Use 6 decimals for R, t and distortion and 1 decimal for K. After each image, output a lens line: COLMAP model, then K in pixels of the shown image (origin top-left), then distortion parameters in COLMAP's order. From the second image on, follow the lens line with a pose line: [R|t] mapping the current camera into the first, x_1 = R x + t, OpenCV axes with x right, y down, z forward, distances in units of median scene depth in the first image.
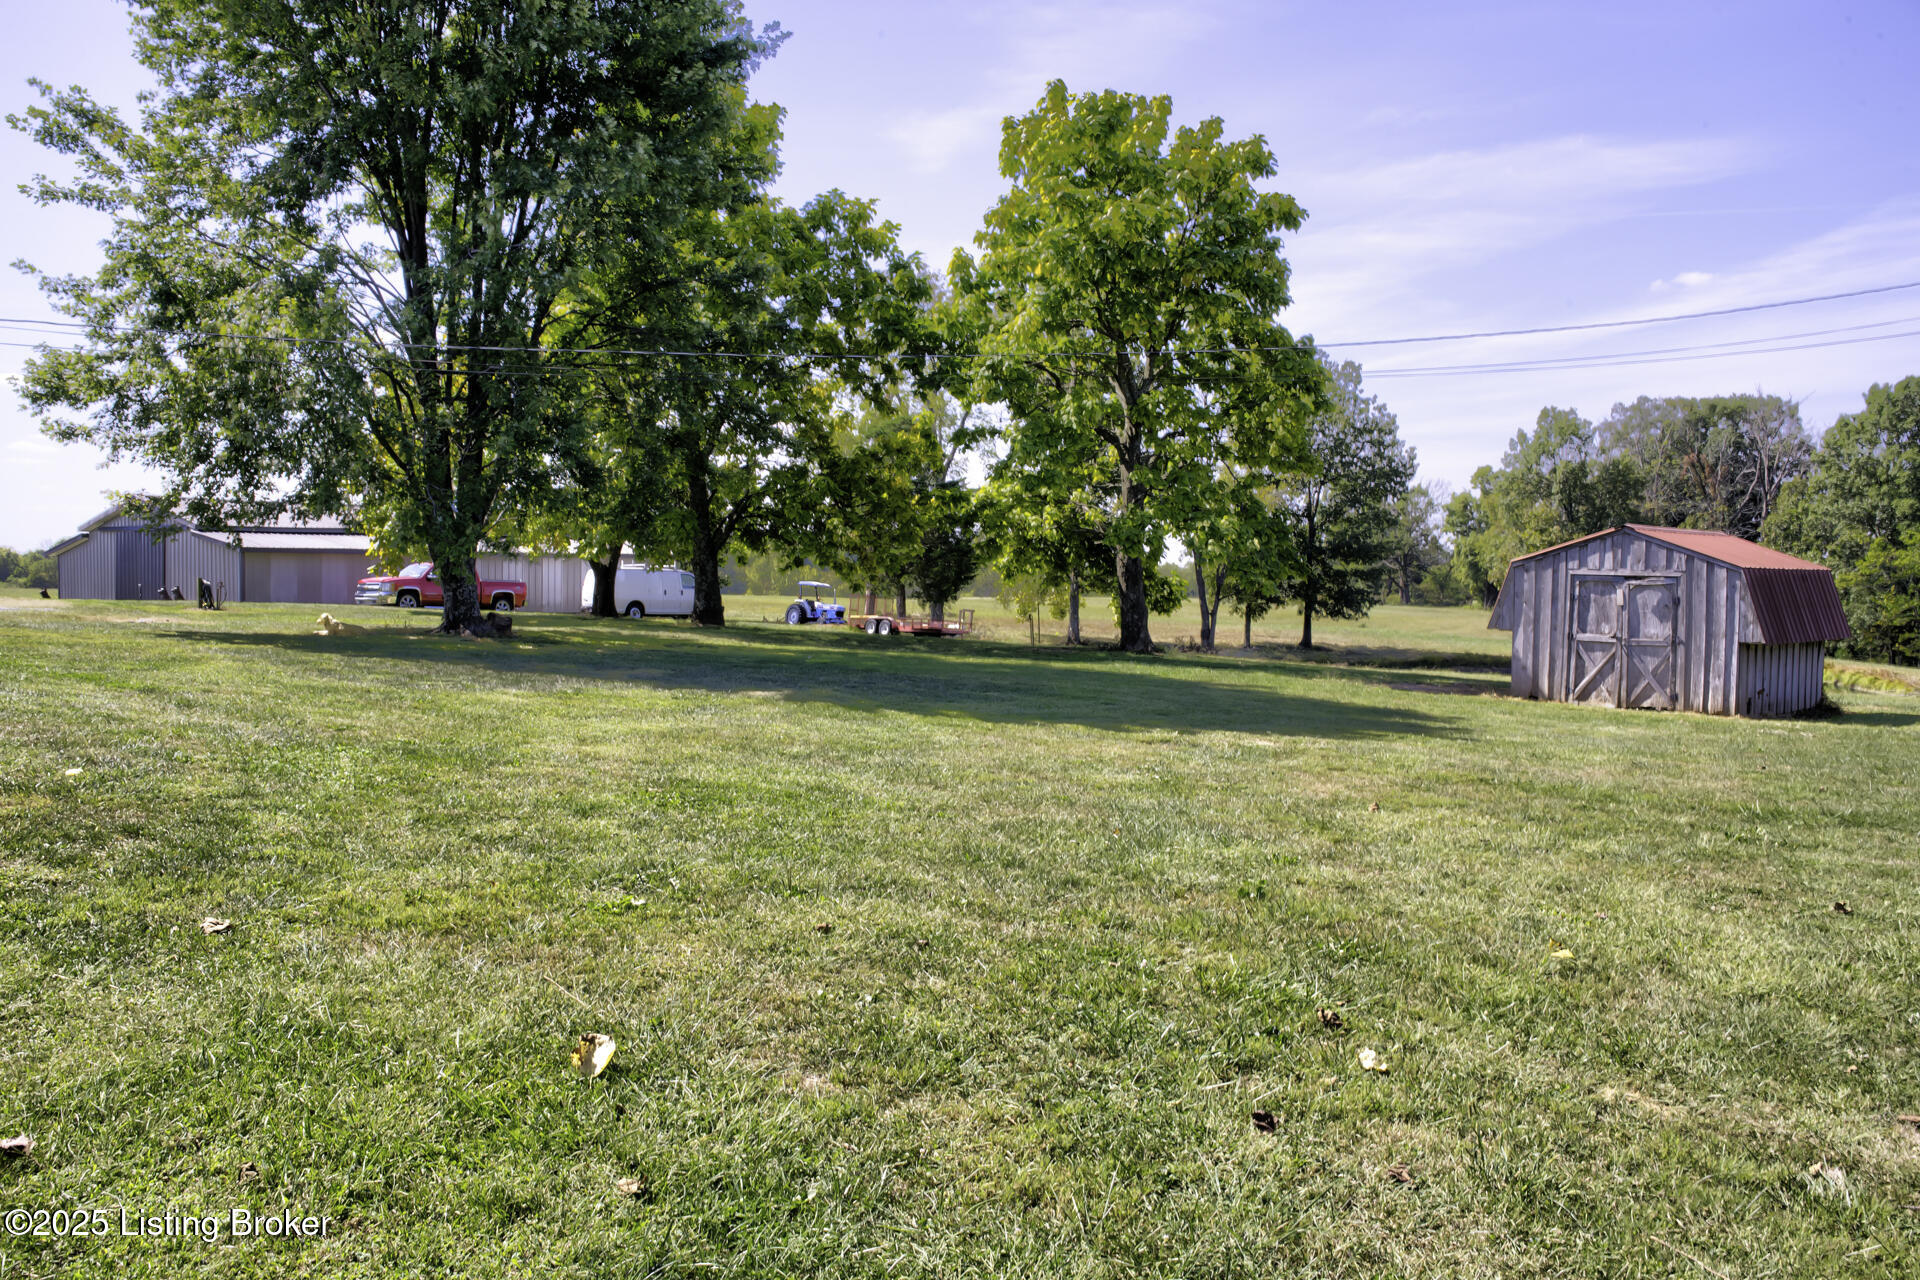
lens RADIAL K [[1592.9, 0, 959.3], [0, 1592.9, 638.4], [0, 0, 1]] dist [-0.001147, 0.000027]
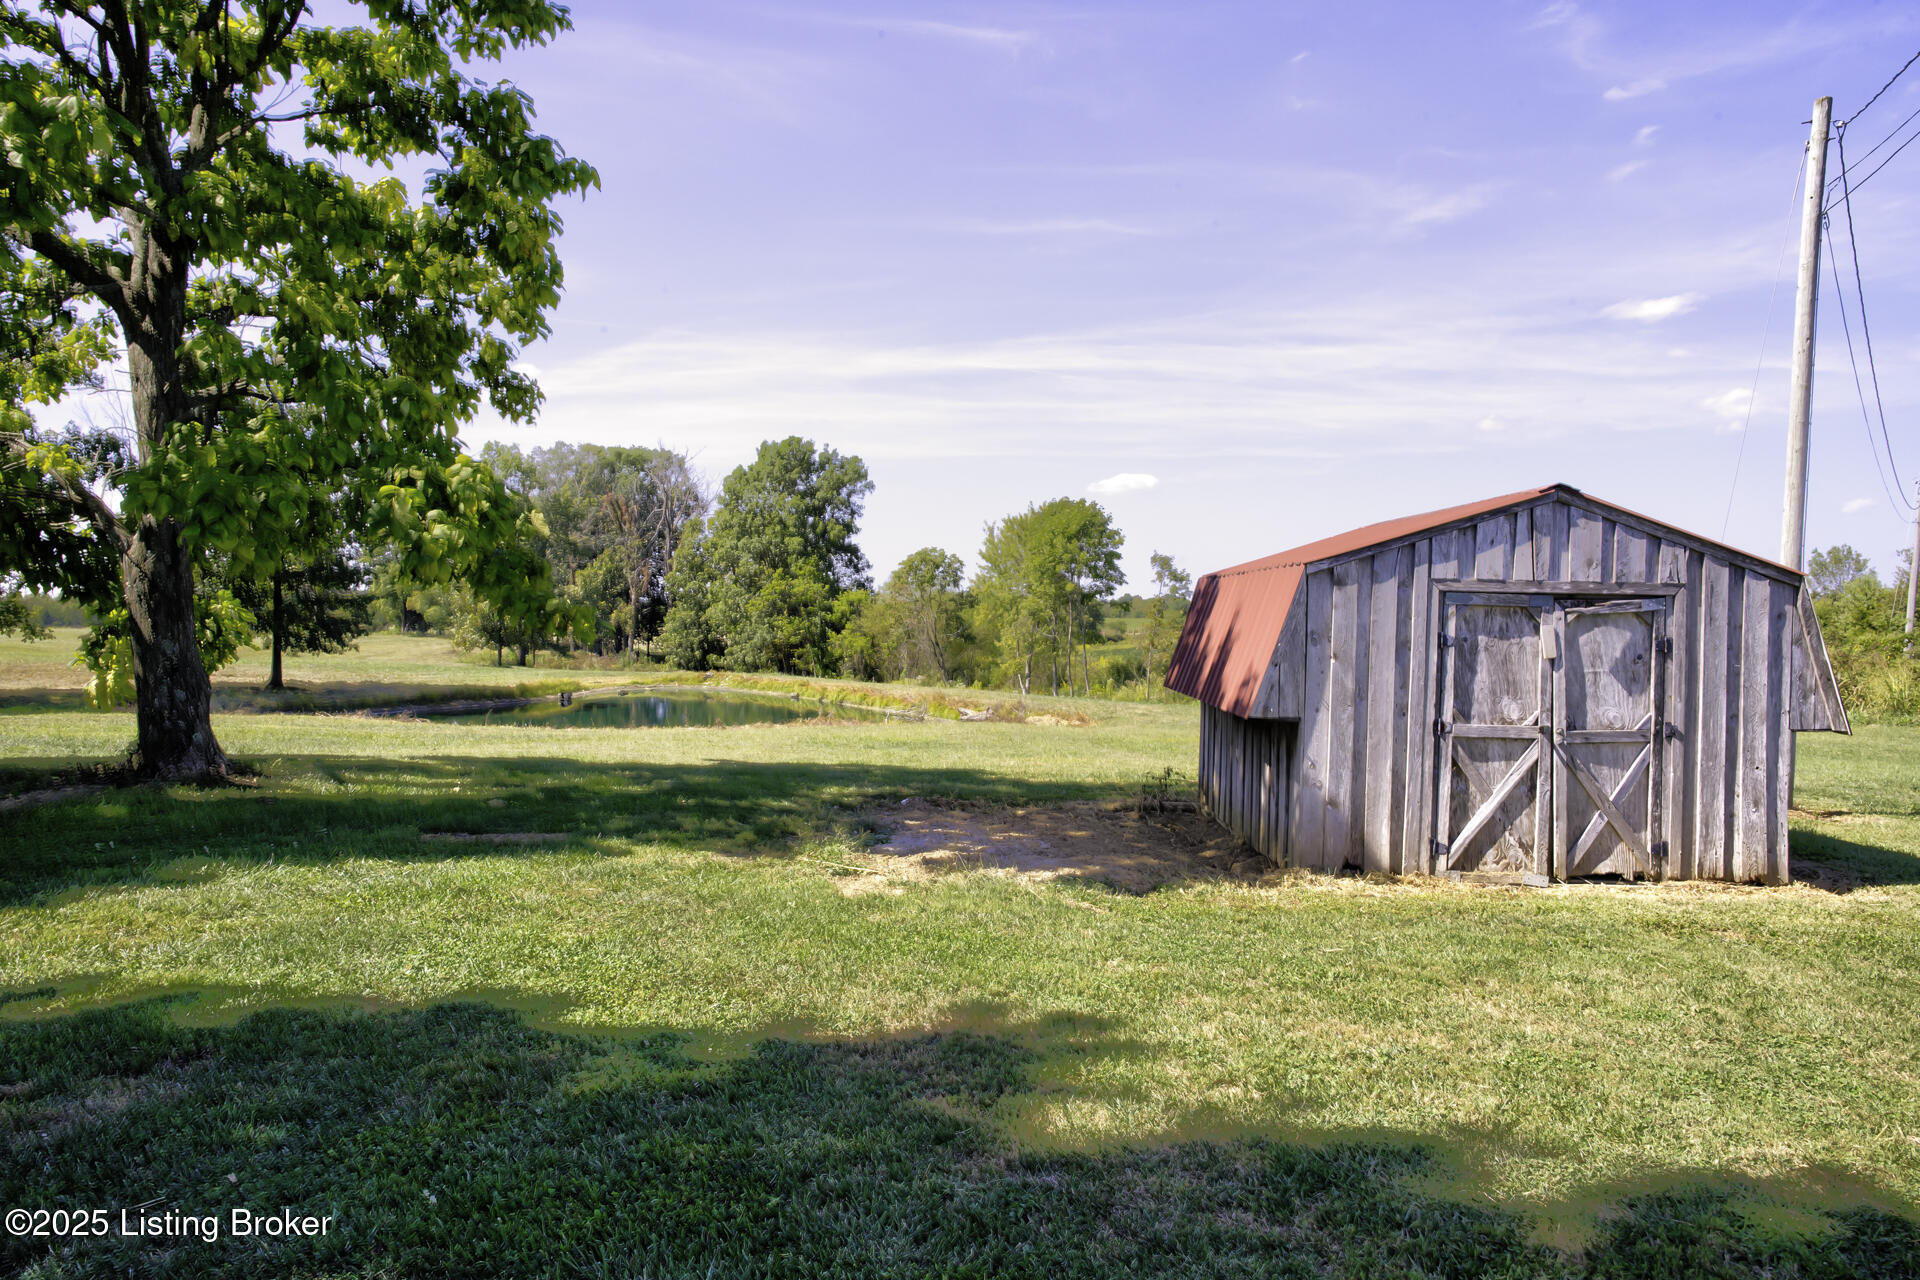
lens RADIAL K [[1311.2, 0, 960.2], [0, 1311.2, 636.5], [0, 0, 1]] dist [-0.009141, 0.000606]
pose [[0.730631, -0.021402, 0.682437, 0.033840], [0.030782, 0.999525, -0.001609, -0.031046], [-0.682079, 0.022182, 0.730942, 0.825394]]
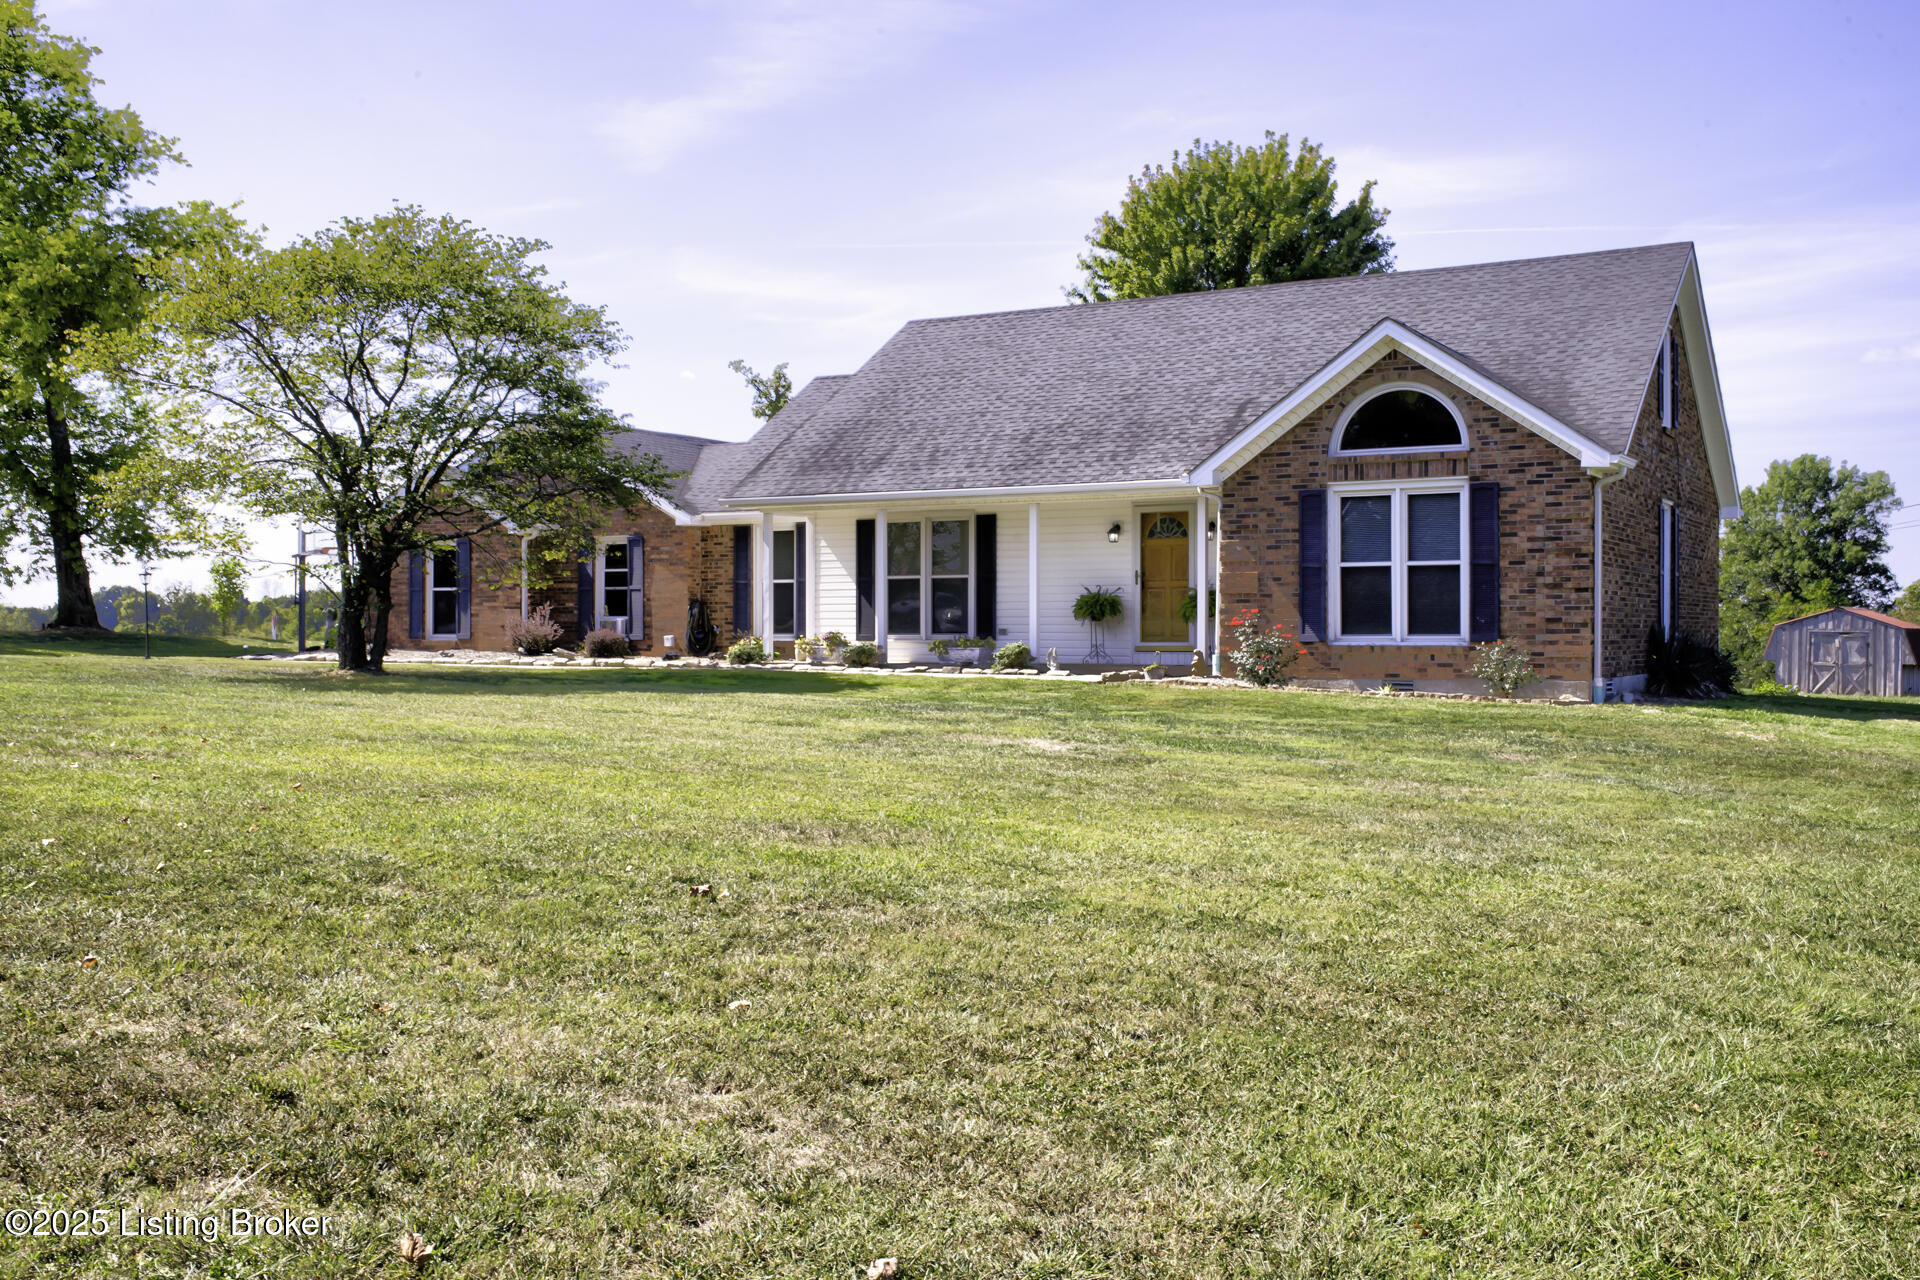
lens RADIAL K [[1865.5, 0, 958.5], [0, 1865.5, 638.8], [0, 0, 1]] dist [0.061334, 0.000000]
pose [[0.987240, -0.007884, 0.159042, -1.032778], [0.013284, 0.999370, -0.032921, 0.031542], [-0.158683, 0.034613, 0.986723, -1.145542]]
